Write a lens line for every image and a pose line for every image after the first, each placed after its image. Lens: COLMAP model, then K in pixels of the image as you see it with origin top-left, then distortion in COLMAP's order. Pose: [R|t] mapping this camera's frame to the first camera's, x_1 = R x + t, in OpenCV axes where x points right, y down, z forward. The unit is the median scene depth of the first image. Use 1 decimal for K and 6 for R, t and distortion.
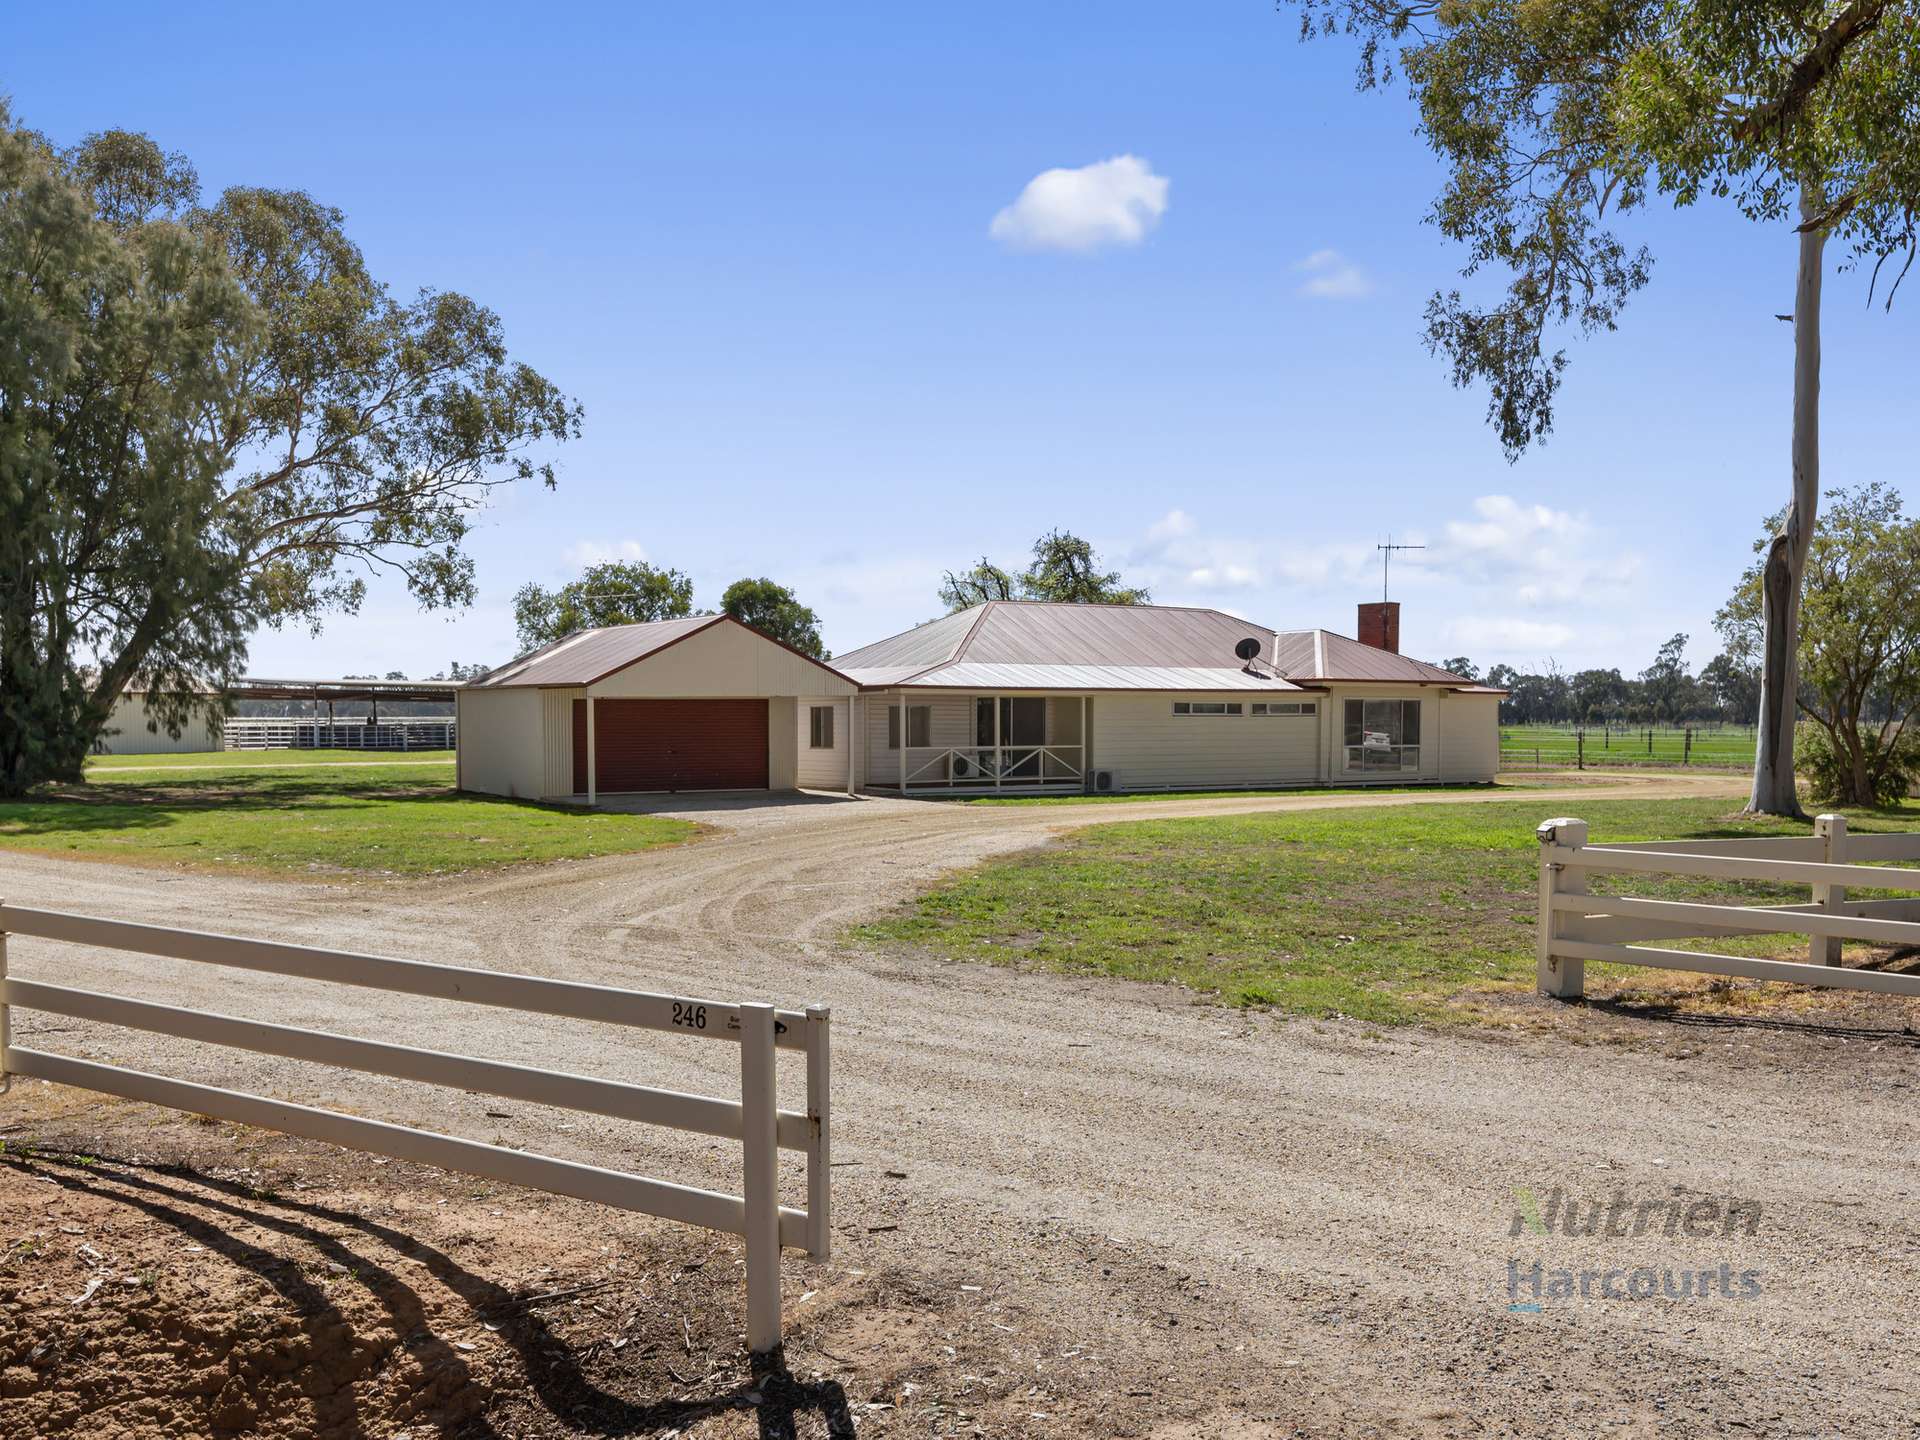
lens RADIAL K [[1285.1, 0, 960.0], [0, 1285.1, 720.0], [0, 0, 1]] dist [0.004548, -0.000306]
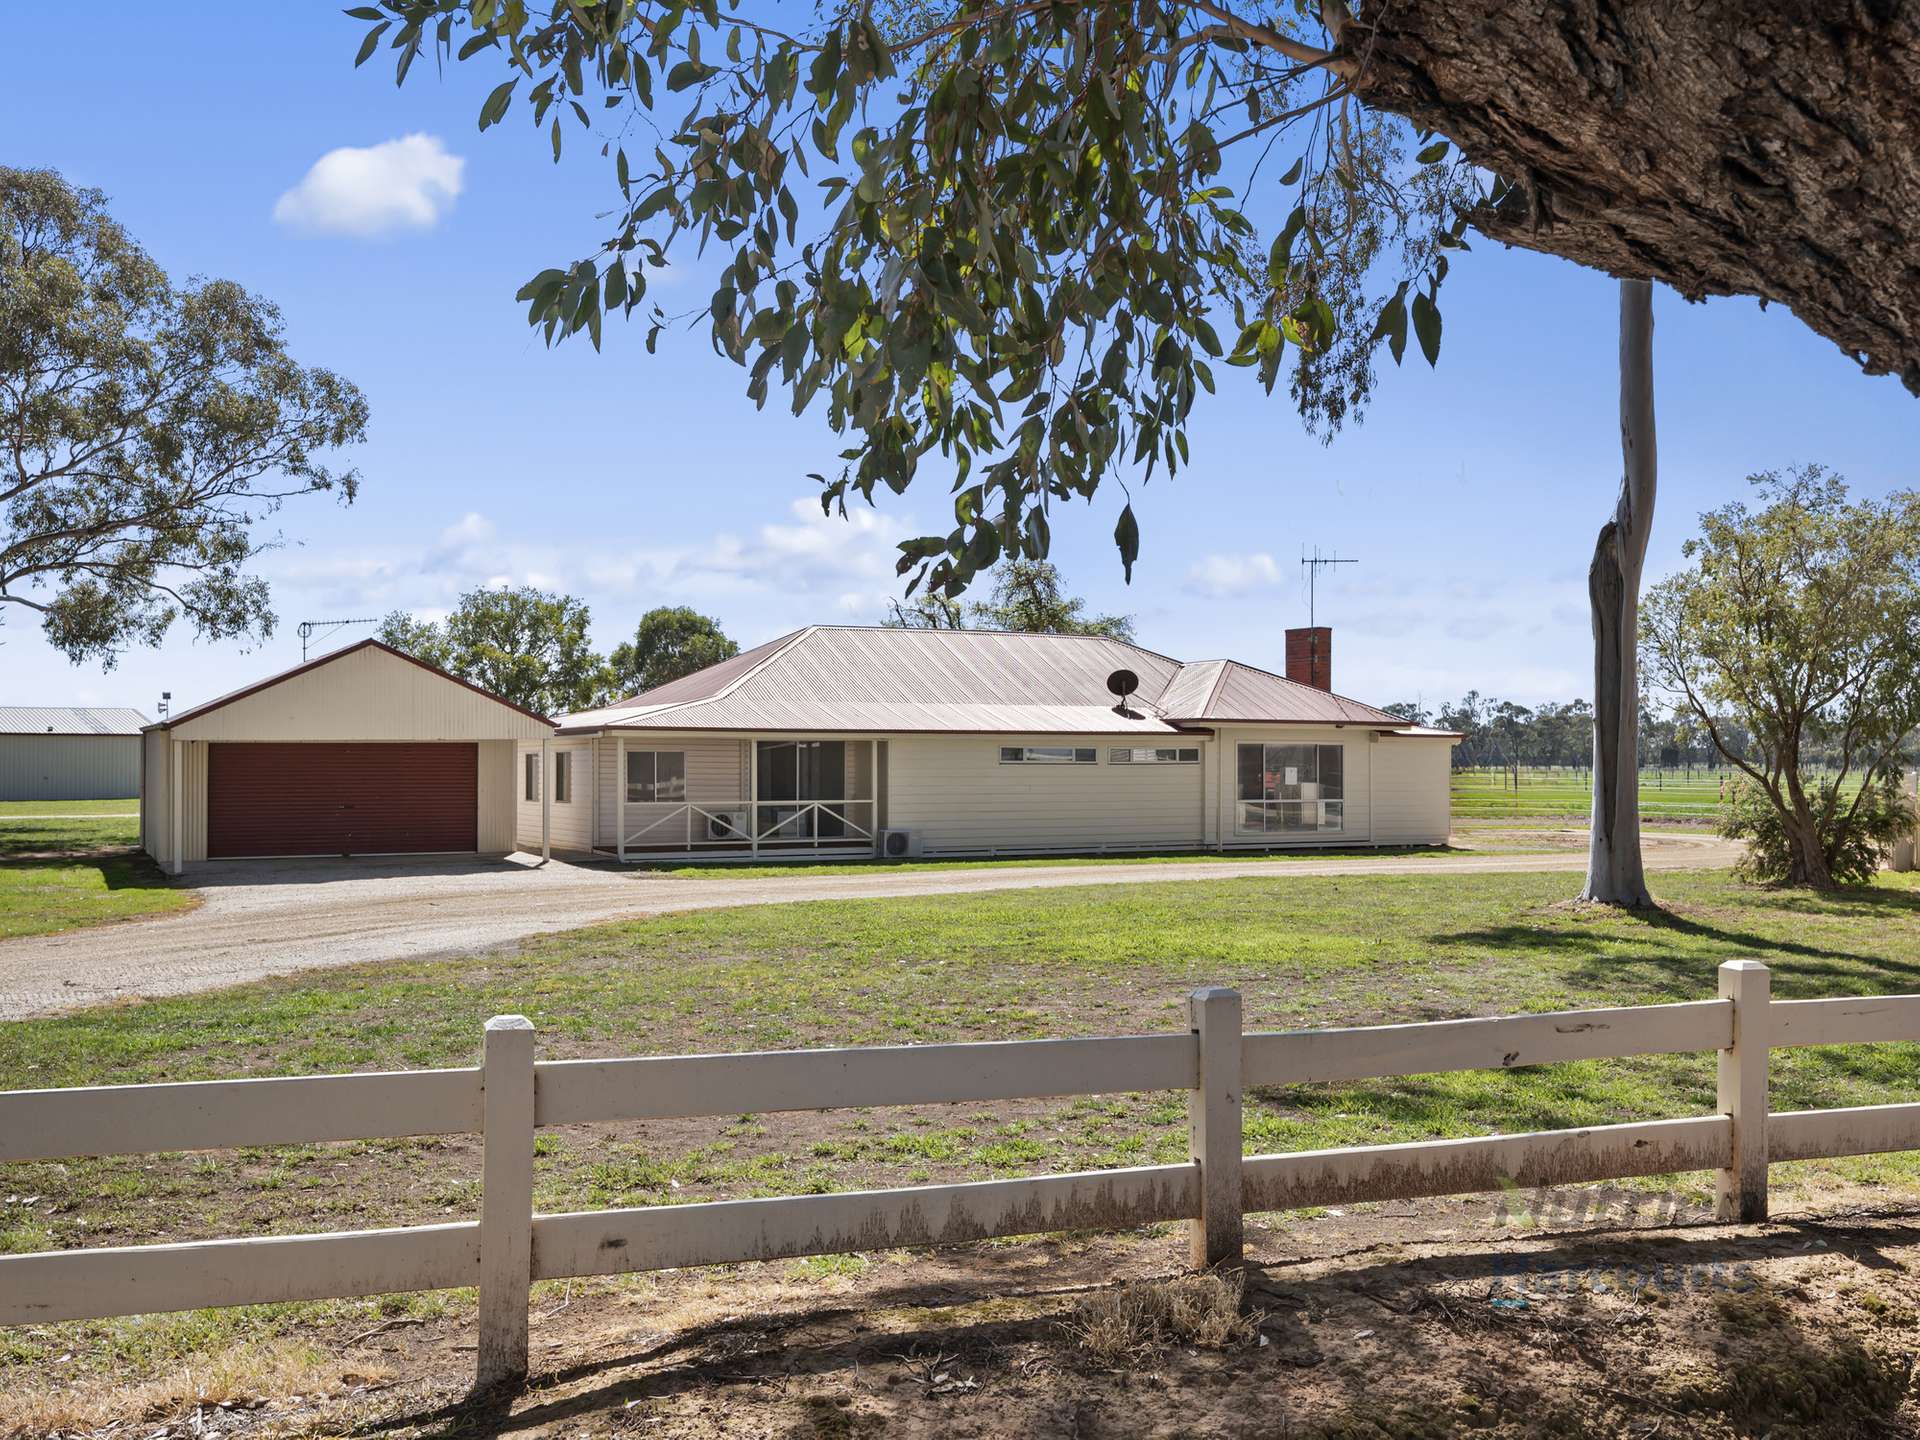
lens RADIAL K [[1380.1, 0, 956.9], [0, 1380.1, 687.2], [0, 0, 1]] dist [0.001607, 0.000659]
pose [[0.998546, -0.000908, -0.053895, 0.168635], [-0.002109, 0.998435, -0.055888, -0.002506], [0.053861, 0.055920, 0.996981, 0.107699]]
